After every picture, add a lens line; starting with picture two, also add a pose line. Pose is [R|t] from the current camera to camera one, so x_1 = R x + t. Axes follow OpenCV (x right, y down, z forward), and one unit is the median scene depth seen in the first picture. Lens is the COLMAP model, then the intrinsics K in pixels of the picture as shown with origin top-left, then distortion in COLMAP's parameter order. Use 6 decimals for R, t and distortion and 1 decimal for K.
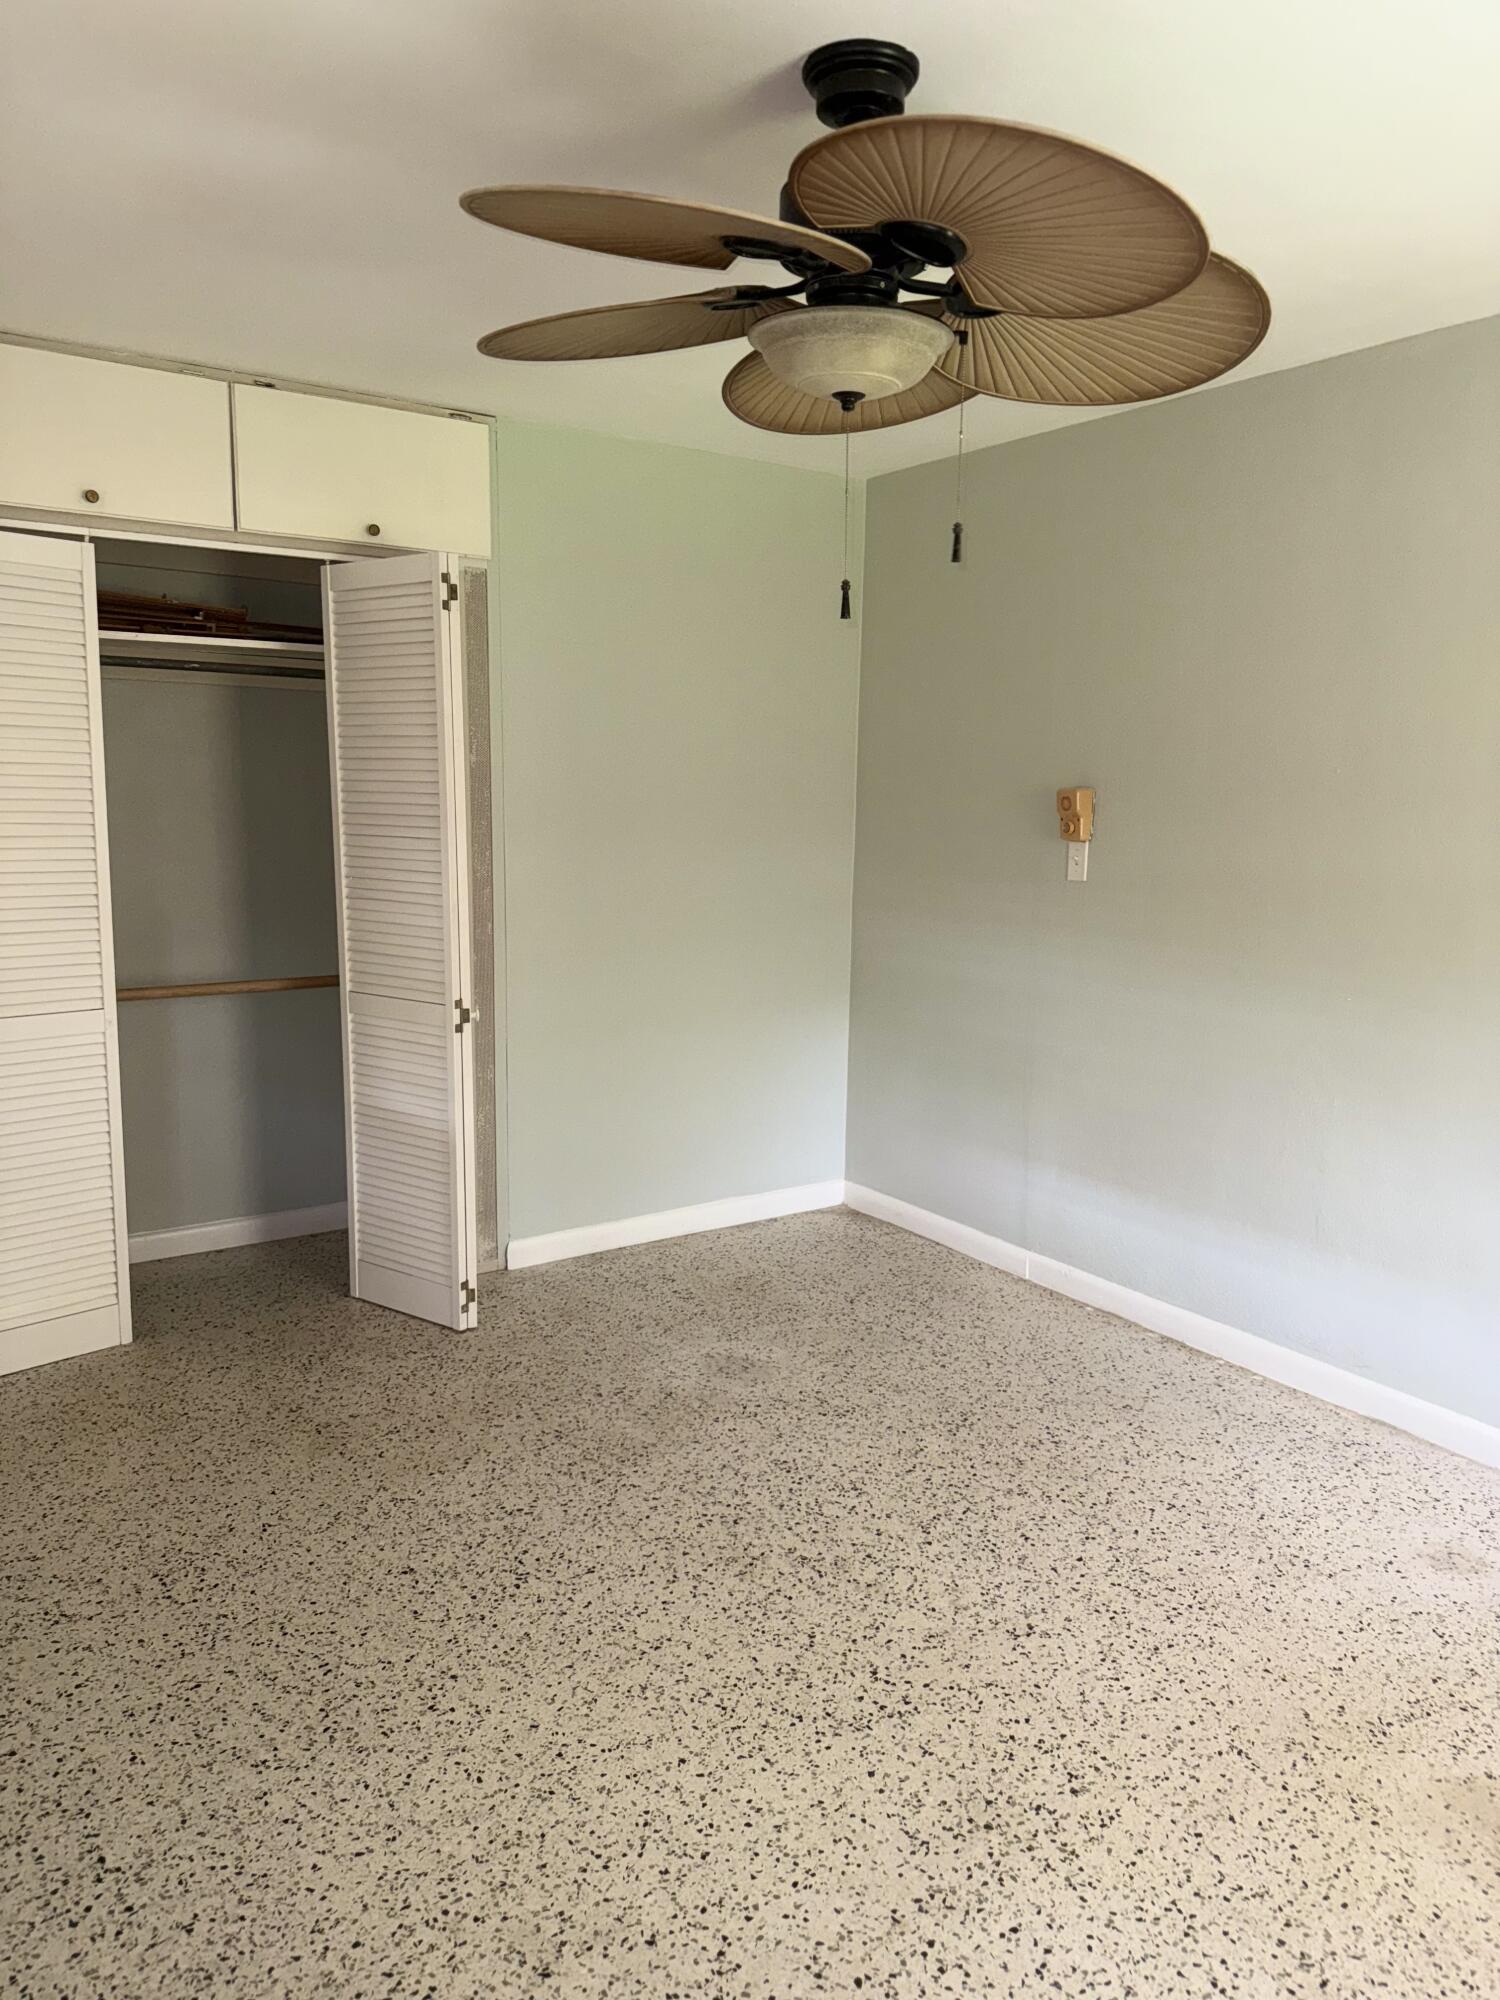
lens RADIAL K [[1416.6, 0, 743.0], [0, 1416.6, 1006.4], [0, 0, 1]] dist [0.022619, -0.021893]
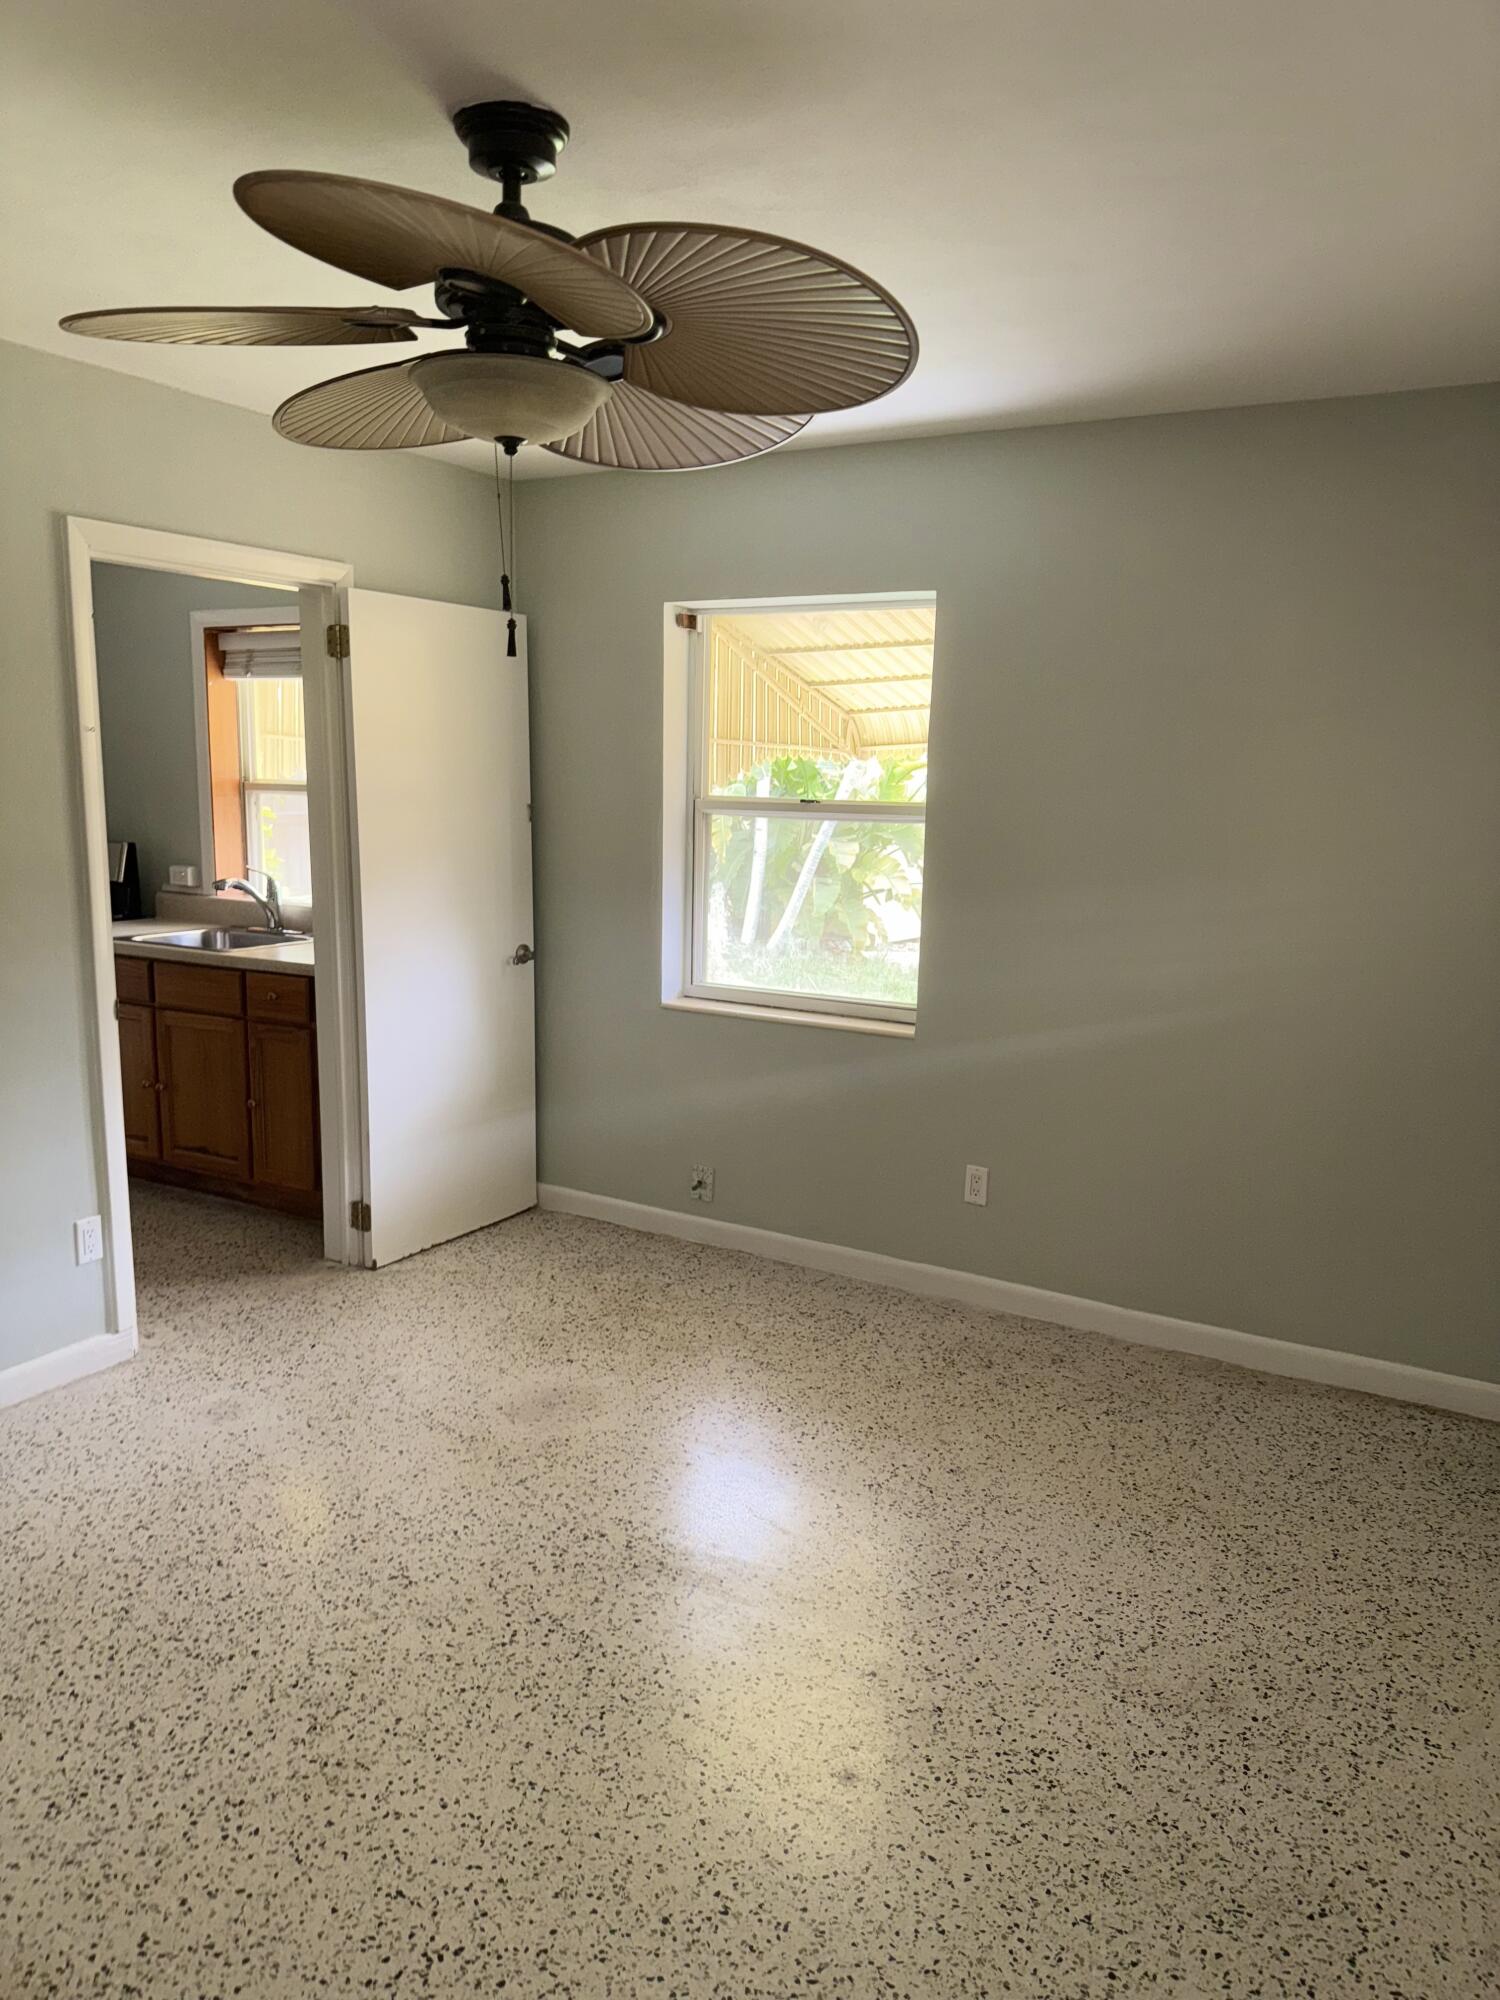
lens RADIAL K [[1416.6, 0, 757.6], [0, 1416.6, 1008.4], [0, 0, 1]] dist [0.022619, -0.021893]
pose [[-0.423795, -0.176739, 0.888347, -0.998571], [0.114369, 0.962486, 0.246051, -0.270626], [-0.898508, 0.205875, -0.387683, 1.342227]]
